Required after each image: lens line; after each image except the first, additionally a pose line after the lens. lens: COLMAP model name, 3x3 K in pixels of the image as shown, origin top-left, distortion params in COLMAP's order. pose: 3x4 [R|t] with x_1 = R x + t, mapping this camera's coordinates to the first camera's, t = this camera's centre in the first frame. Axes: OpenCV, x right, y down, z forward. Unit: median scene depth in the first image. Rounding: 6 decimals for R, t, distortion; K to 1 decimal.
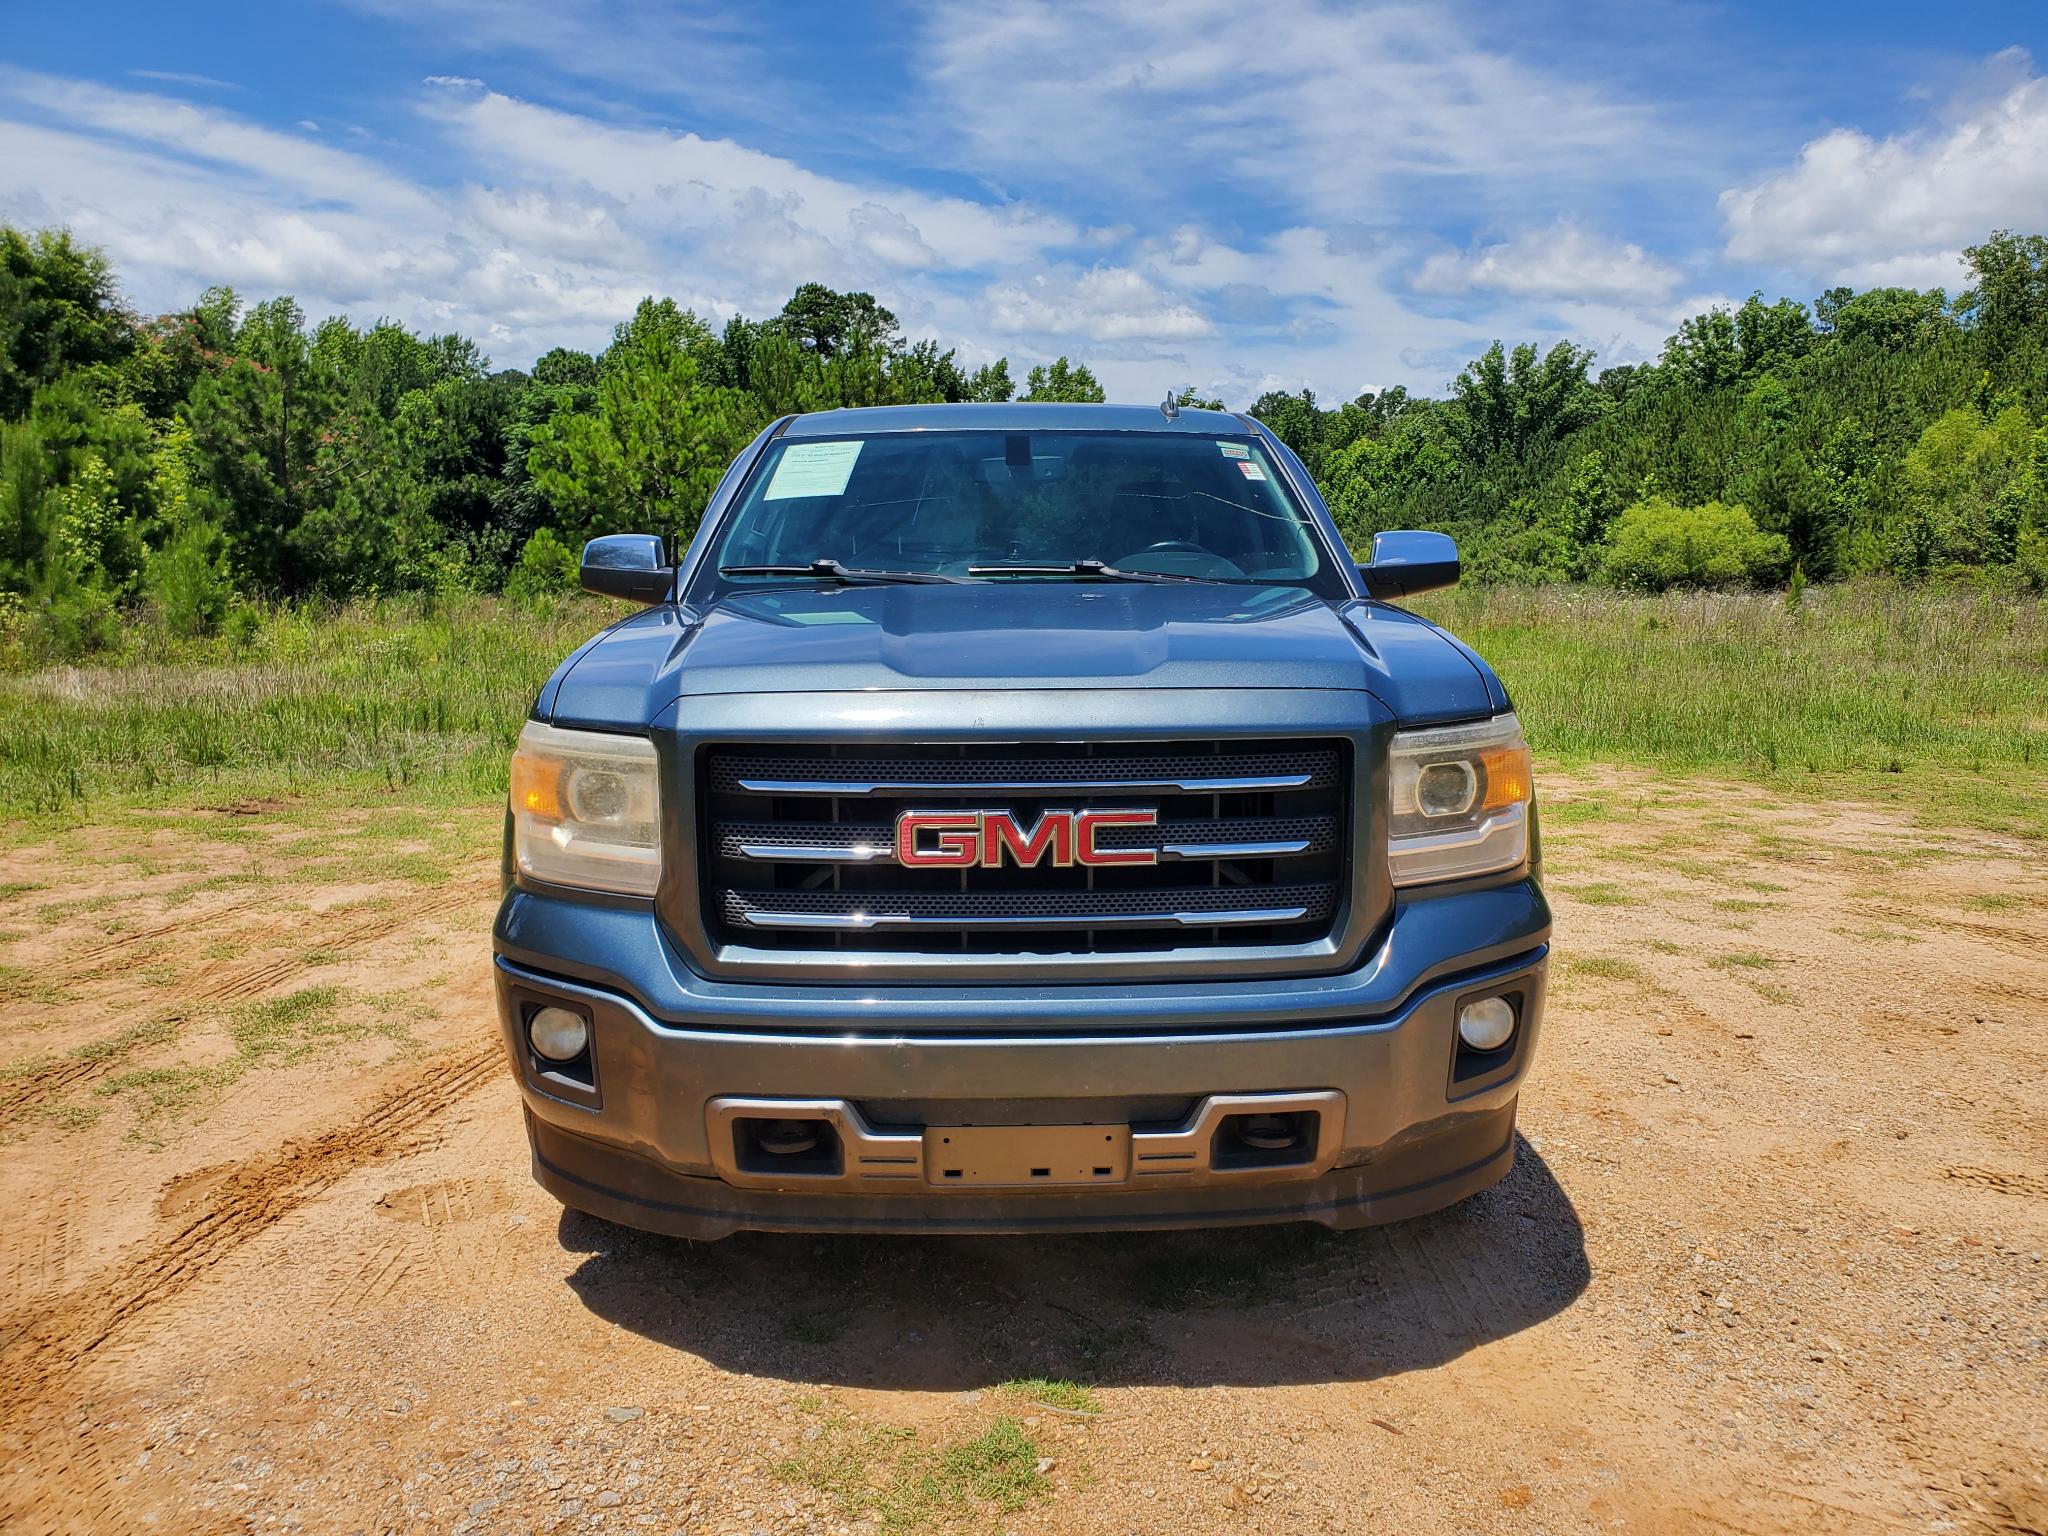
lens RADIAL K [[1623.0, 0, 1051.0], [0, 1623.0, 745.5], [0, 0, 1]] dist [0.011854, 0.009642]
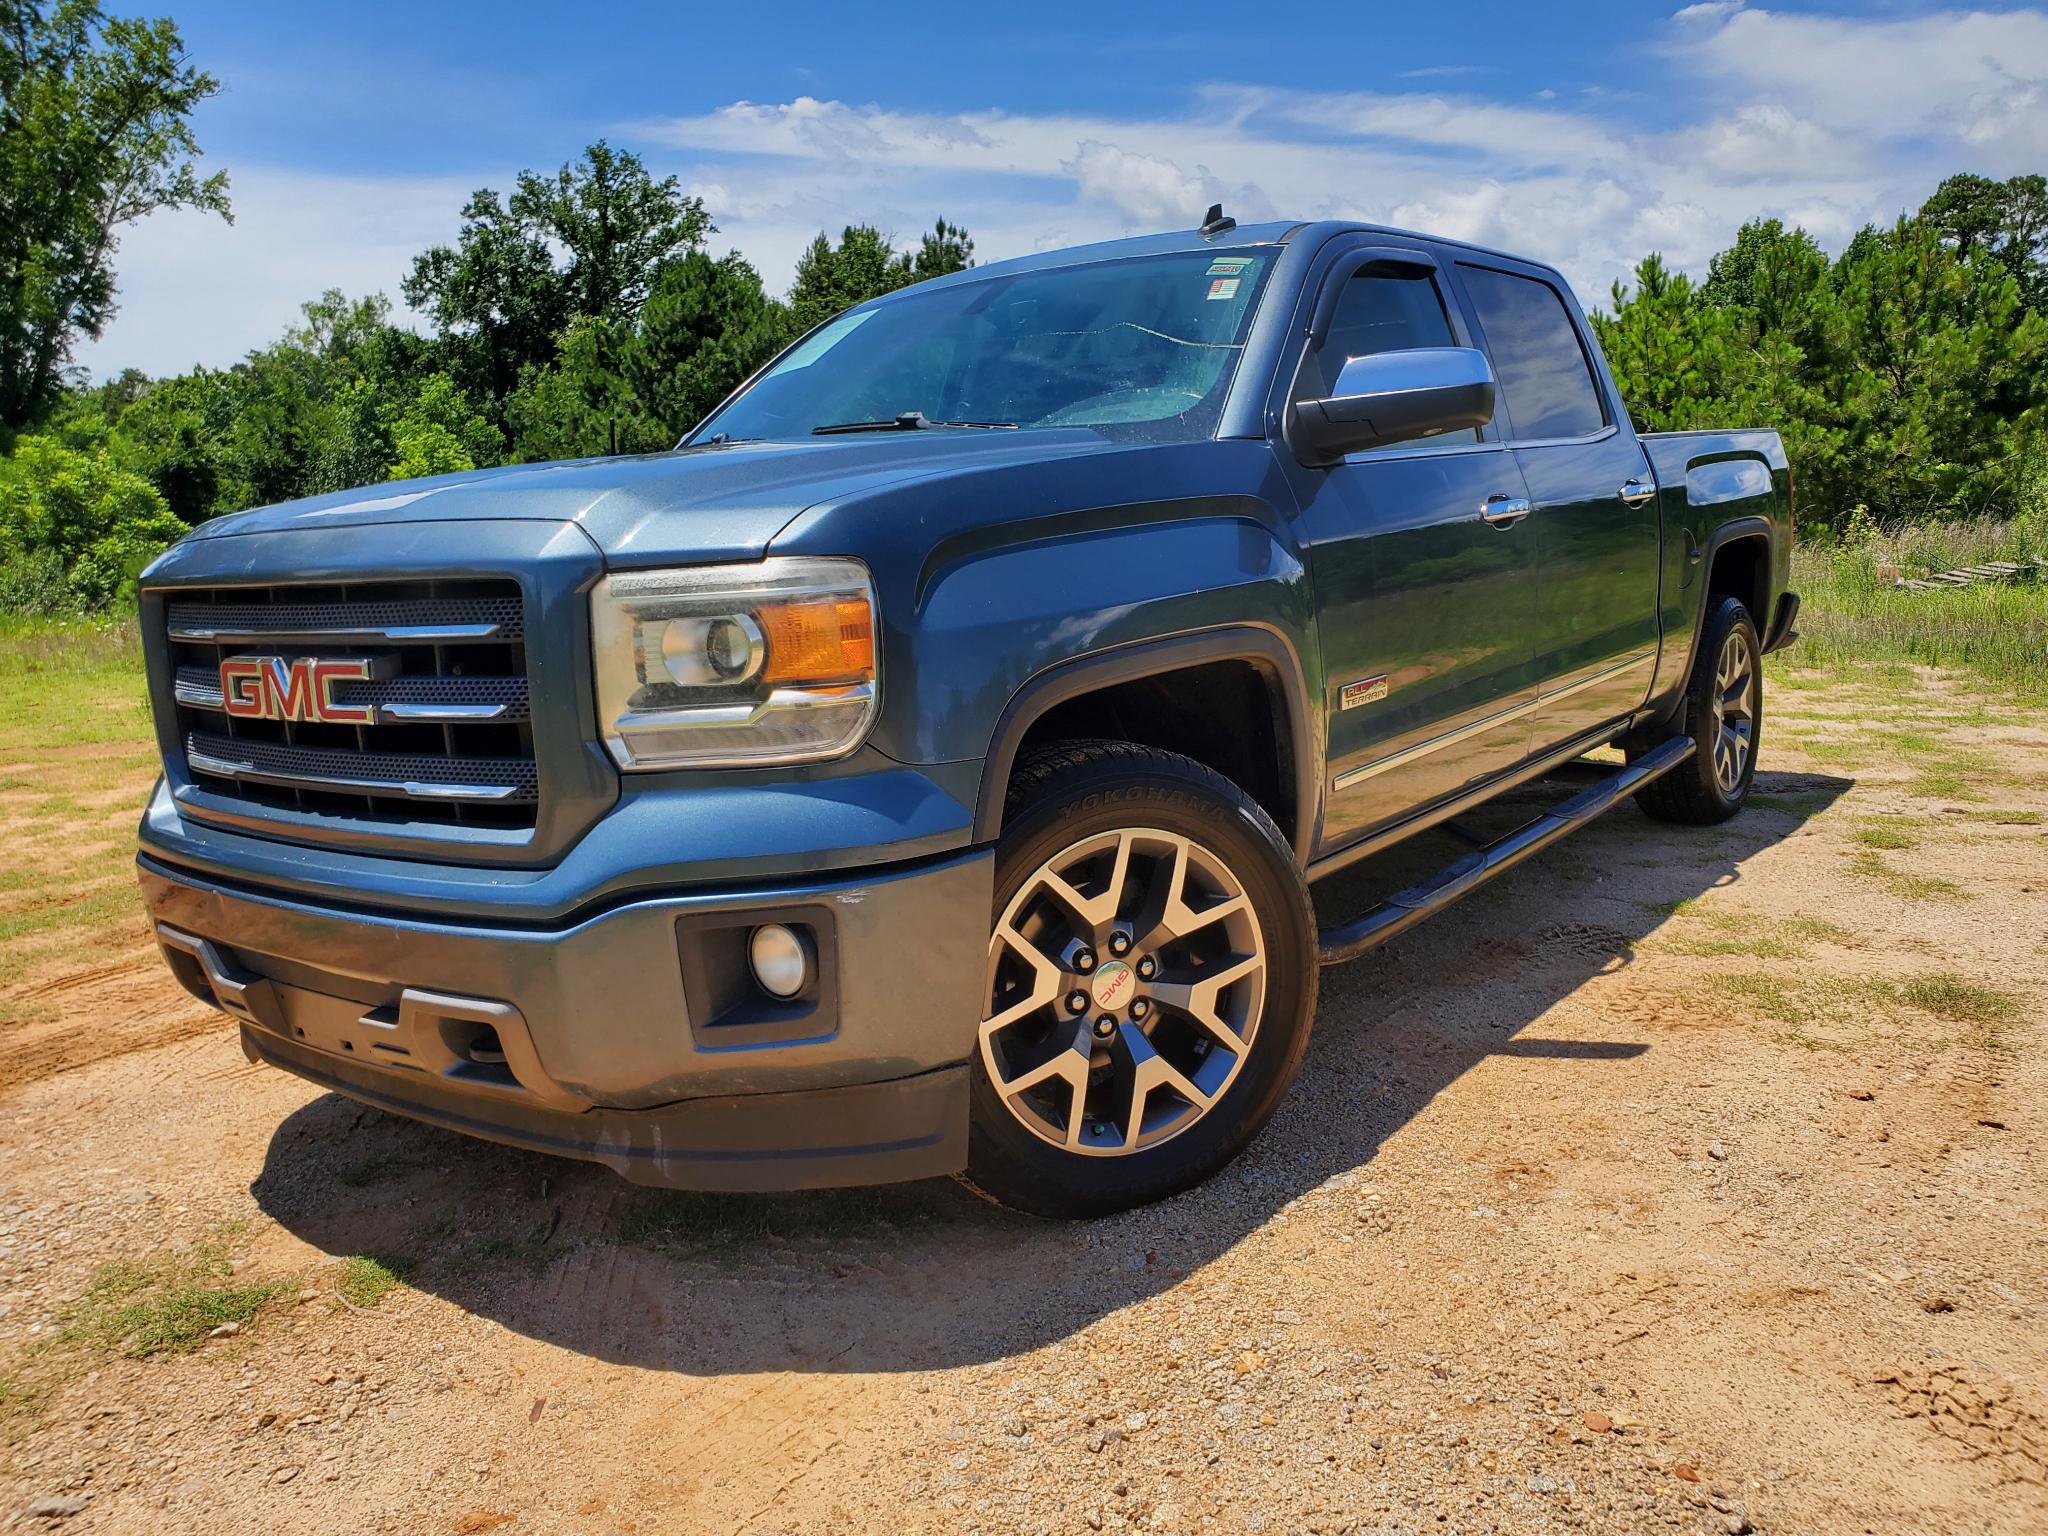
lens RADIAL K [[1633.1, 0, 1046.0], [0, 1633.1, 795.2], [0, 0, 1]] dist [-0.079060, 0.151542]
pose [[0.786341, 0.065192, -0.614343, 0.077051], [-0.030276, 0.997288, 0.067077, 0.003496], [0.617050, -0.034145, 0.786183, 0.044510]]
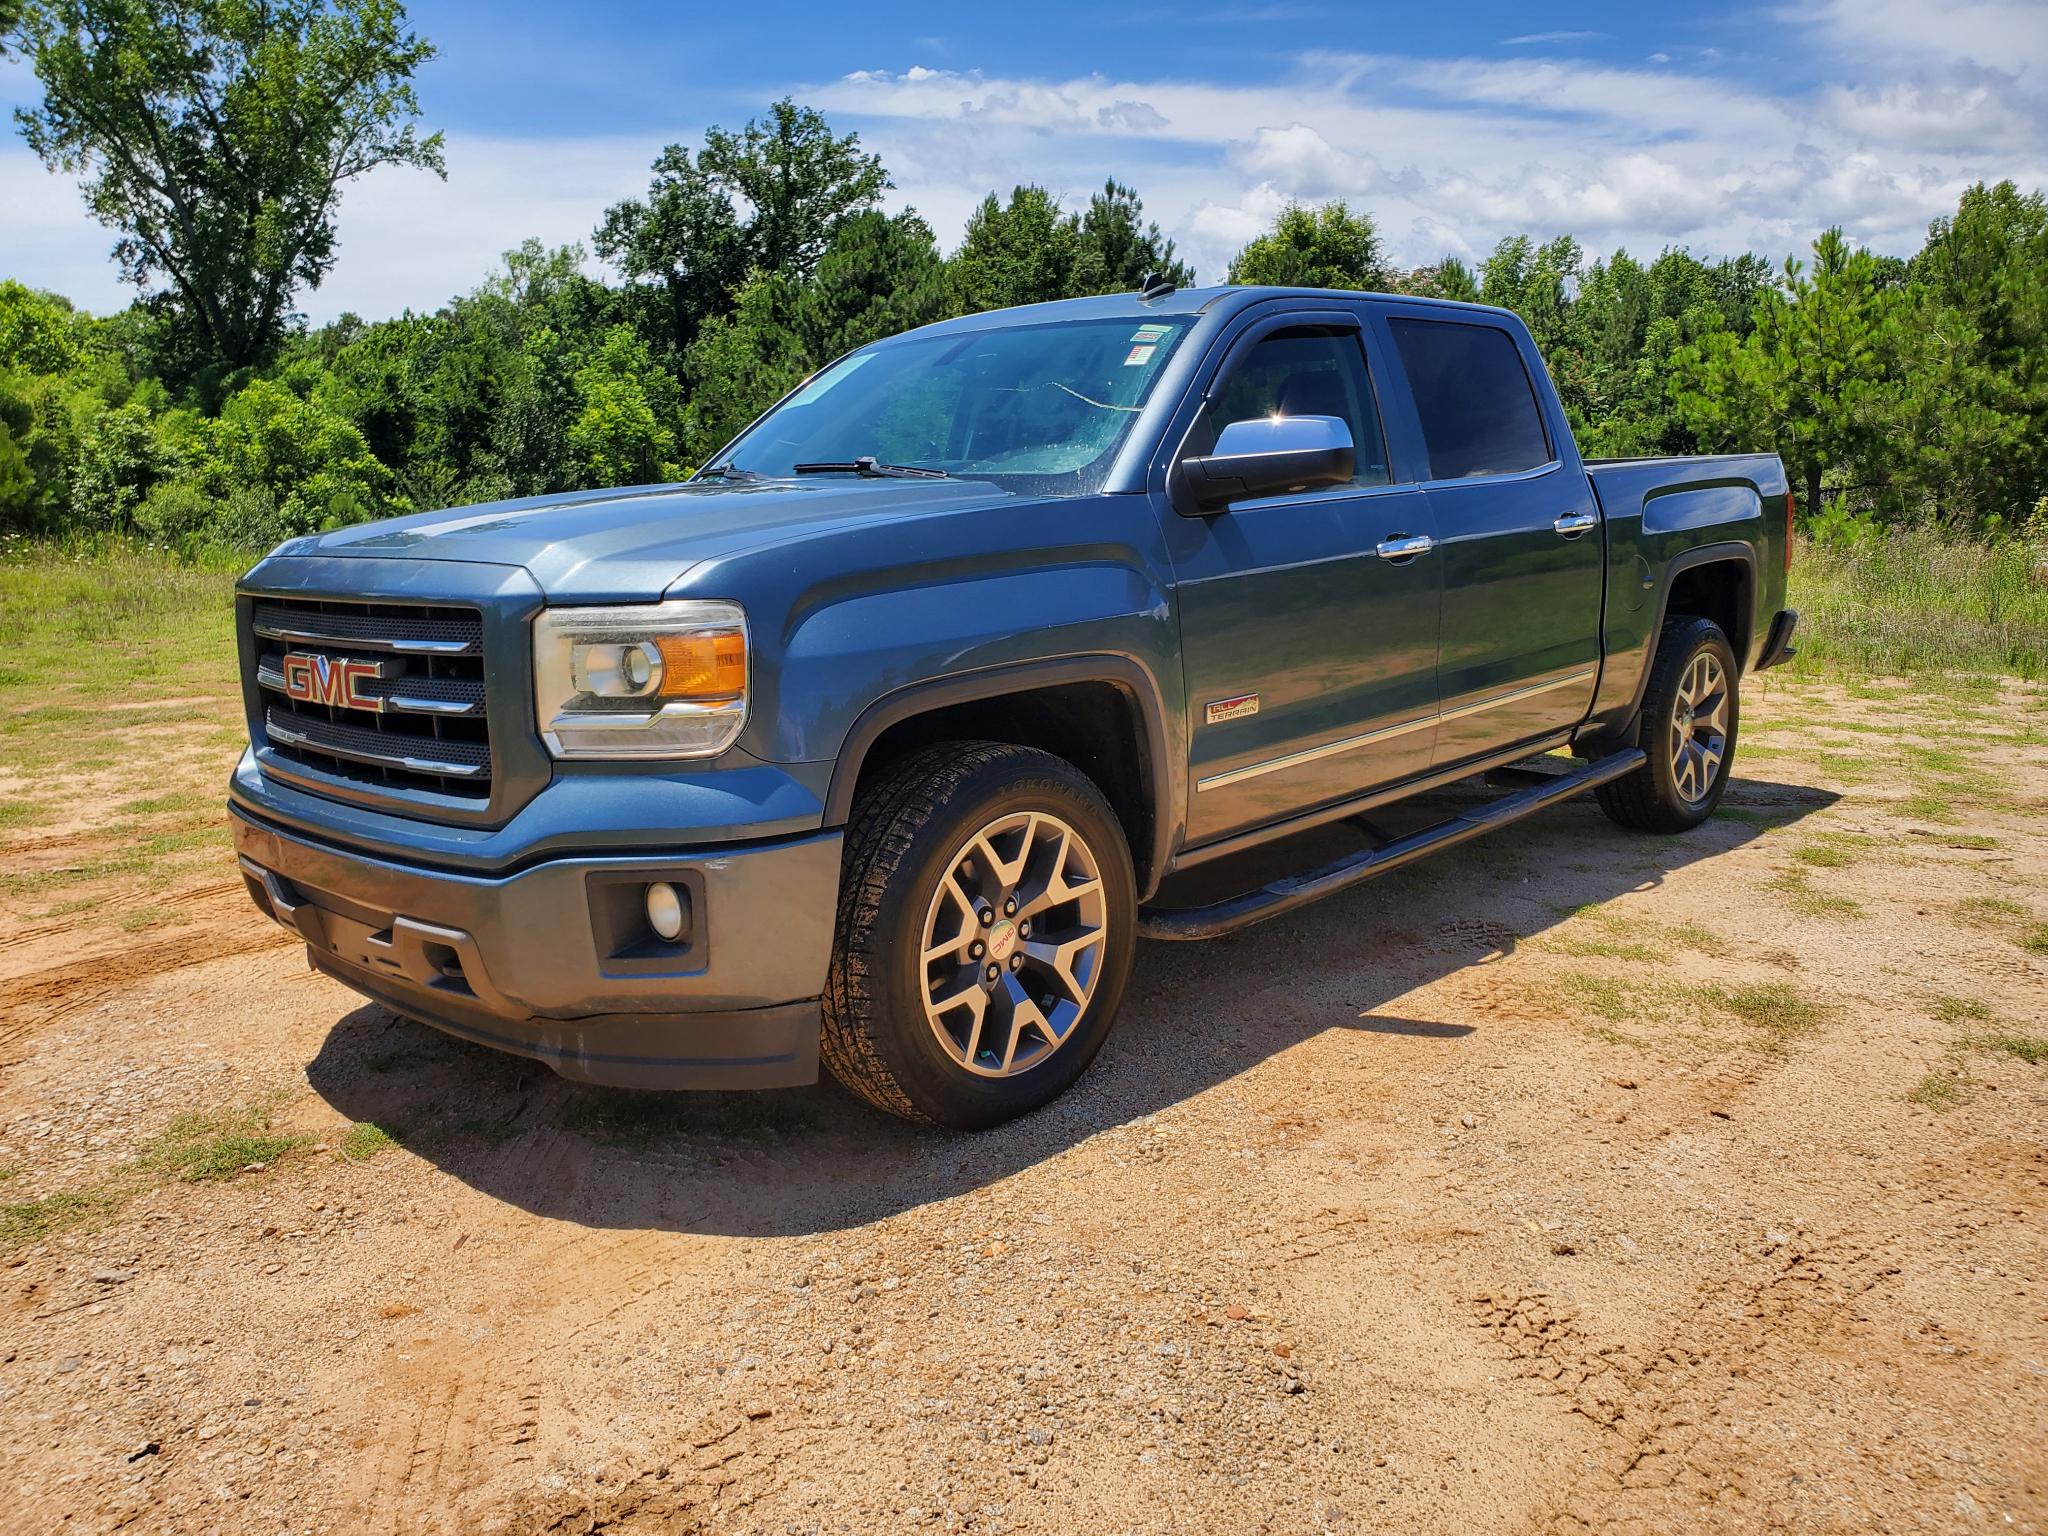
lens RADIAL K [[1622.8, 0, 1016.9], [0, 1622.8, 780.6], [0, 0, 1]] dist [-0.023043, 0.050616]
pose [[0.706642, 0.113290, -0.698443, 0.101775], [-0.069985, 0.993449, 0.090334, -0.001176], [0.704102, -0.014953, 0.709942, 0.042213]]
